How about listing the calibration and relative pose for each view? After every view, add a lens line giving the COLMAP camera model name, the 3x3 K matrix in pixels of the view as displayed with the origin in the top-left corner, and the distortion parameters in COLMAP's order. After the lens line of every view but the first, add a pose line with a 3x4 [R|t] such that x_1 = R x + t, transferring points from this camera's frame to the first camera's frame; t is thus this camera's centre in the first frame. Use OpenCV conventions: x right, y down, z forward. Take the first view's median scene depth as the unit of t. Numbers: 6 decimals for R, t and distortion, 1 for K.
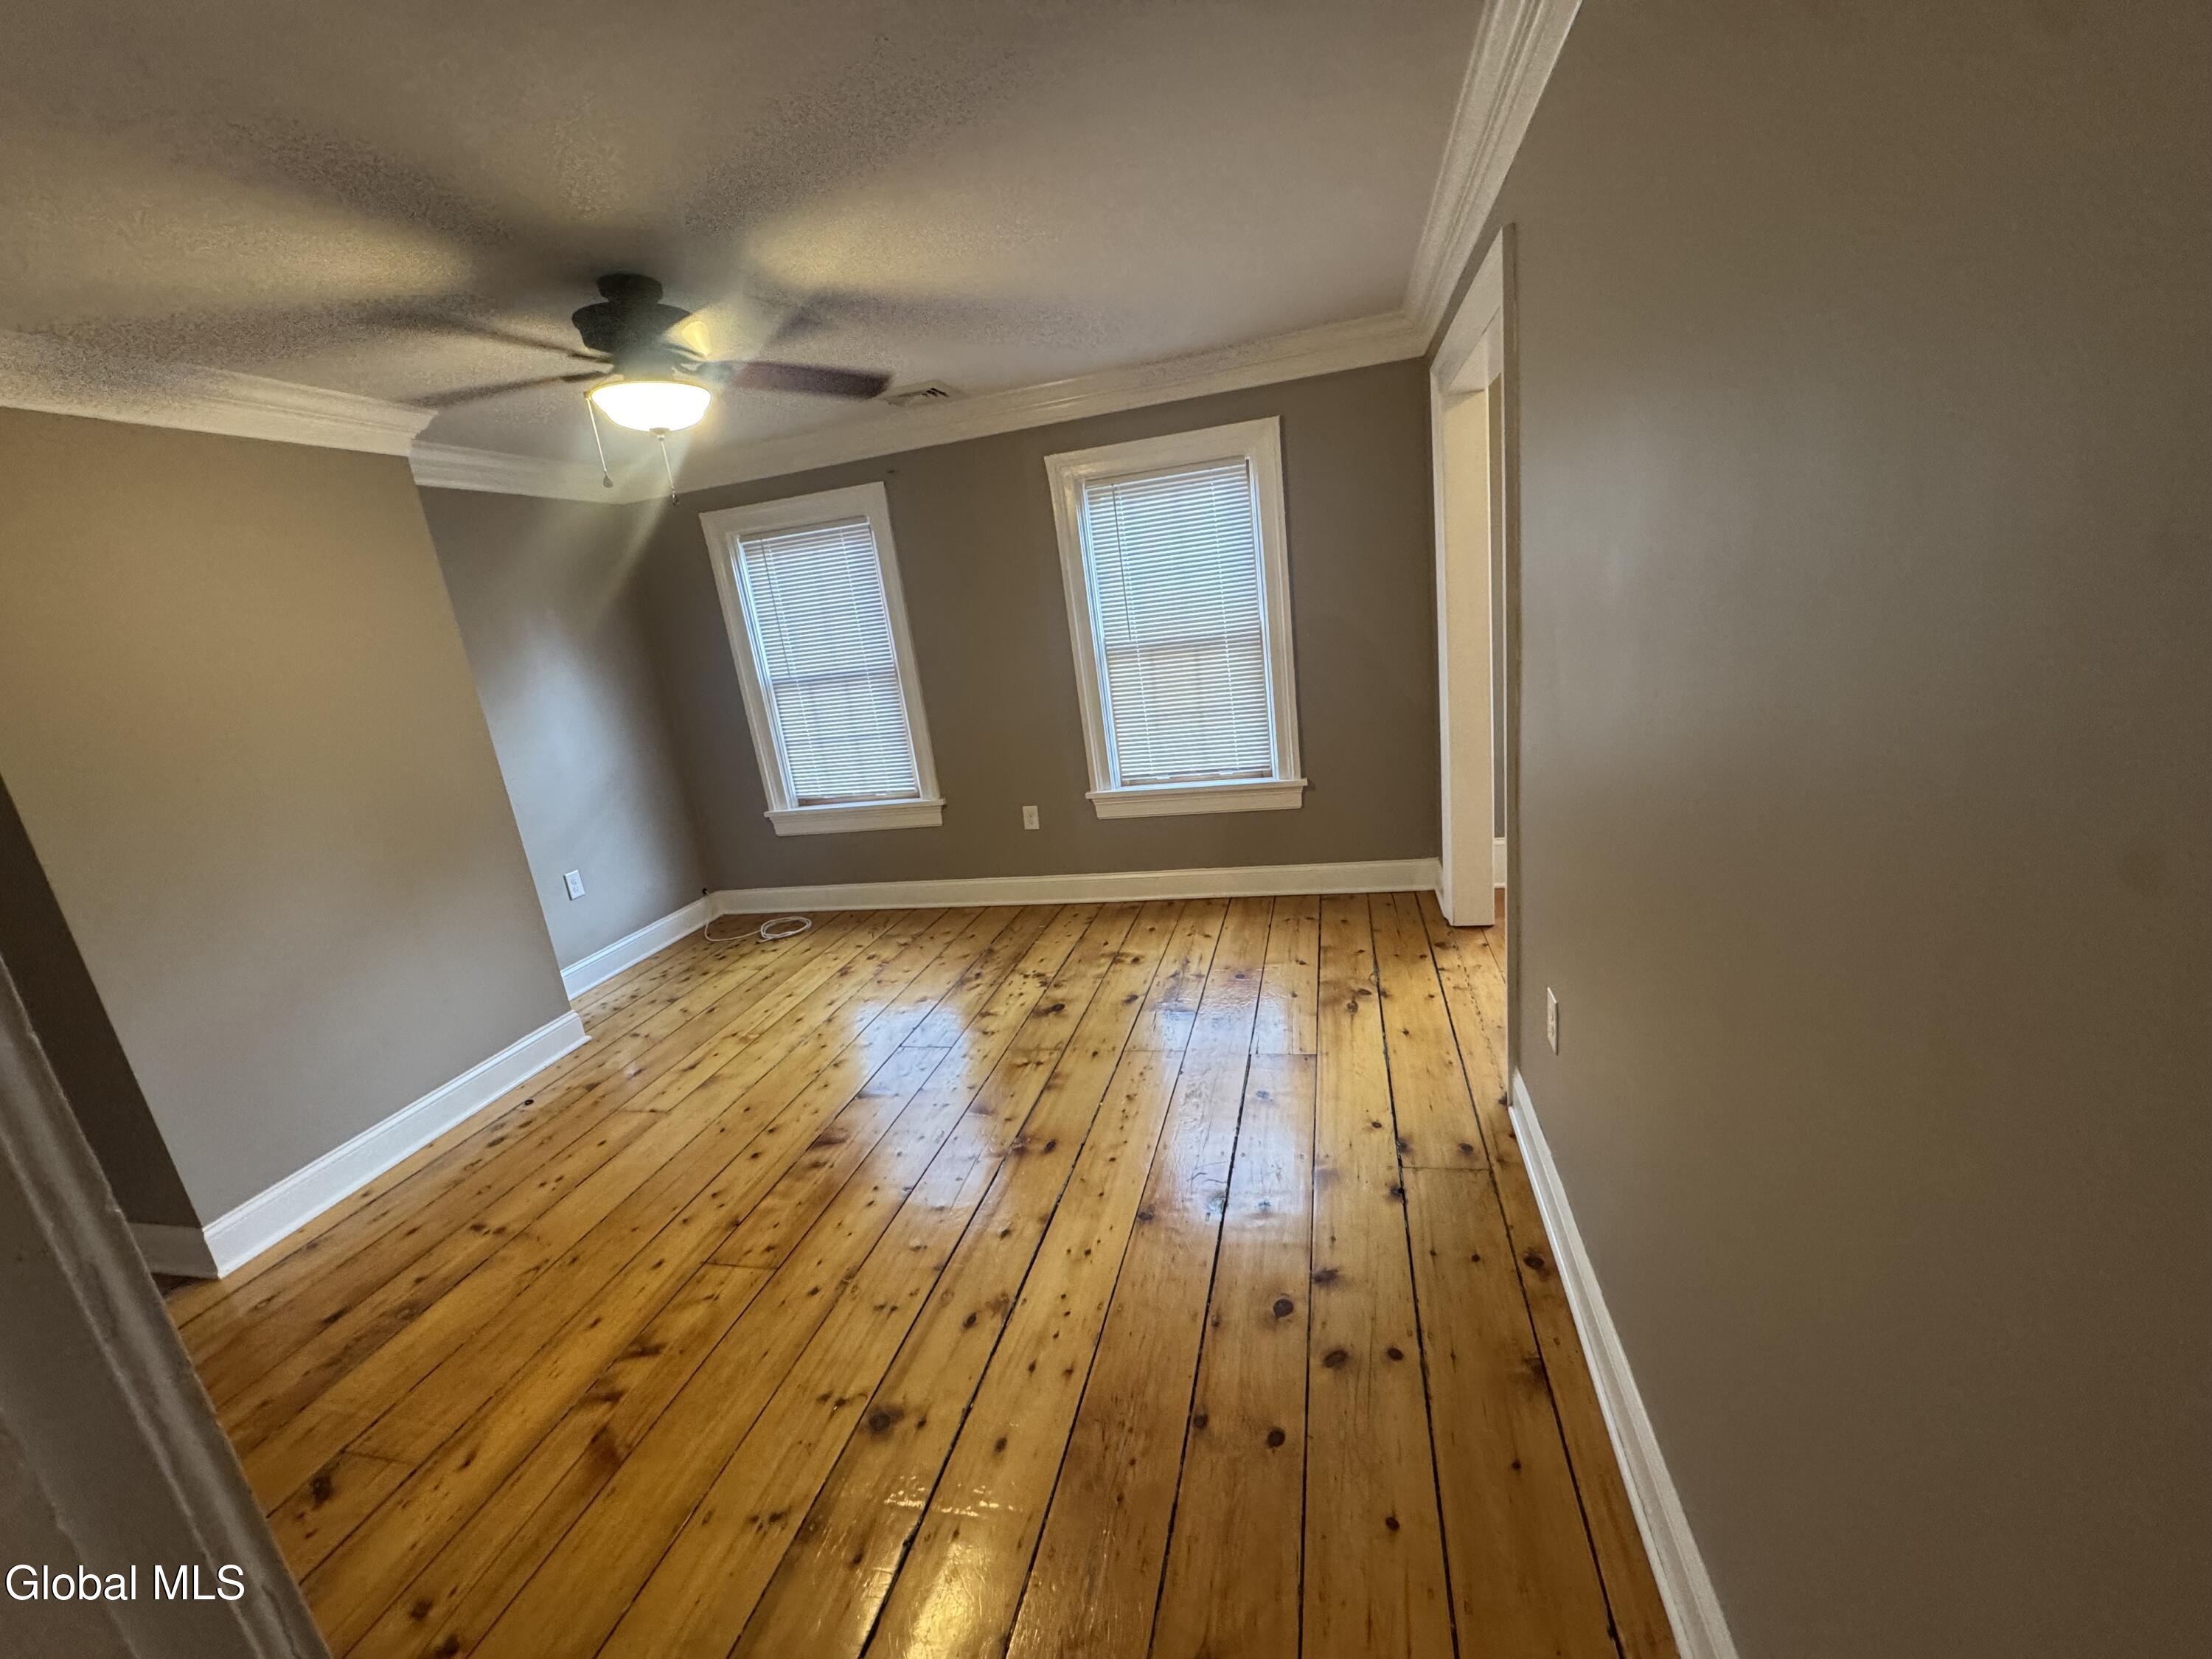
lens RADIAL K [[880.2, 0, 1101.0], [0, 880.2, 826.3], [0, 0, 1]] dist [-0.003965, 0.000239]
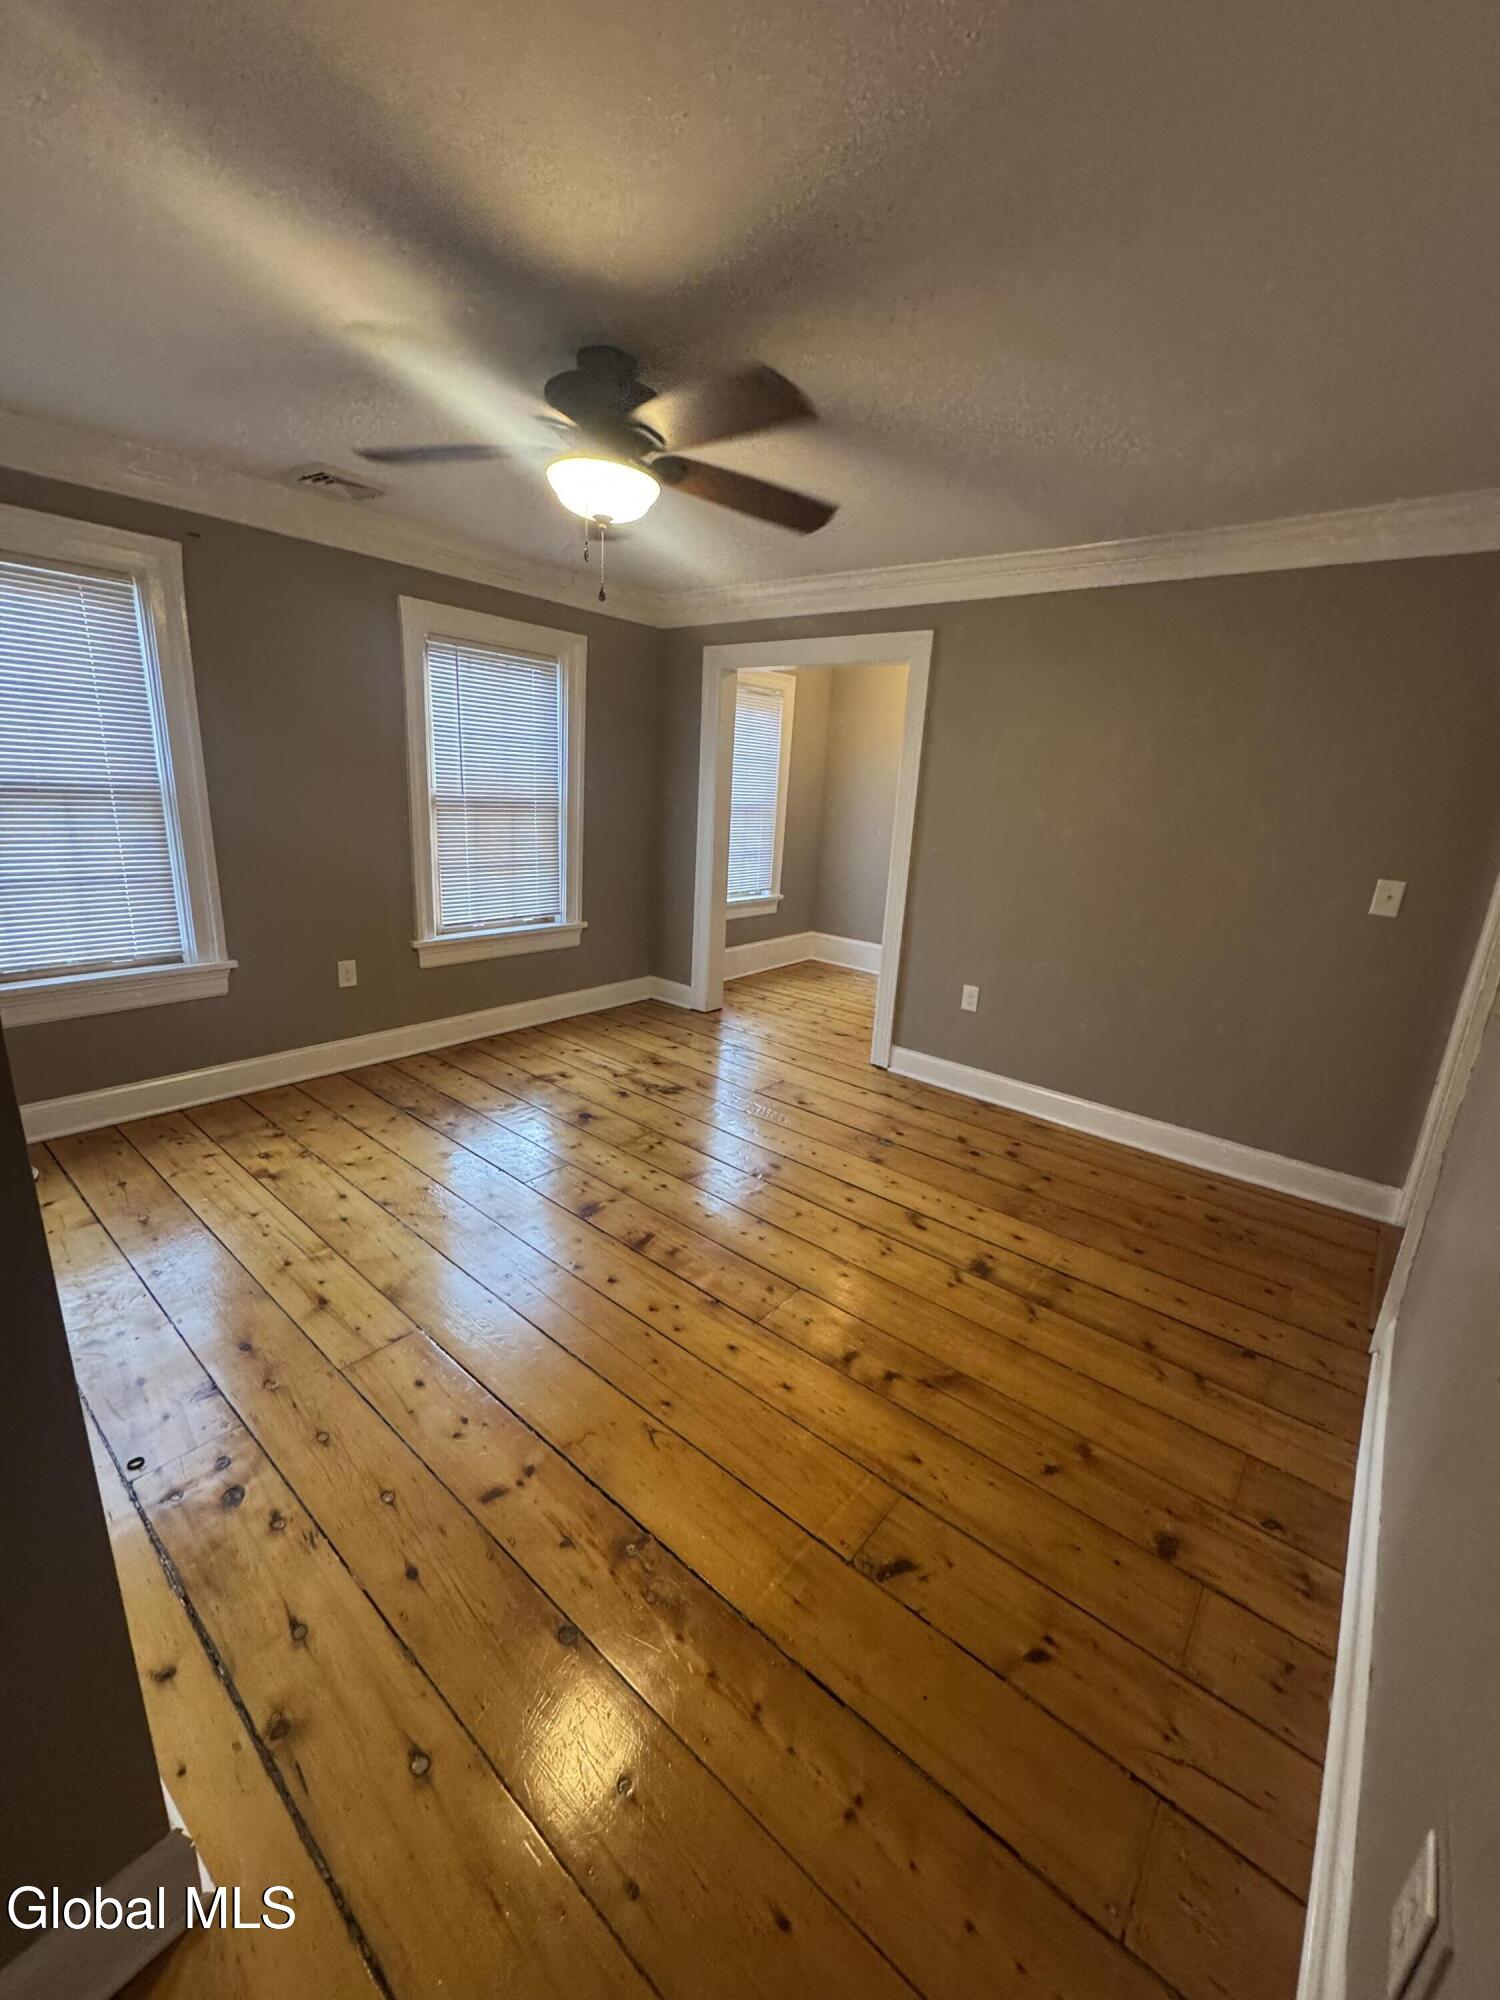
lens RADIAL K [[795.9, 0, 749.2], [0, 795.9, 995.9], [0, 0, 1]] dist [-0.003965, 0.000239]
pose [[0.423823, -0.095728, 0.900672, -0.731443], [0.118041, 0.991756, 0.049863, 0.023748], [-0.898020, 0.085184, 0.431629, 0.304385]]
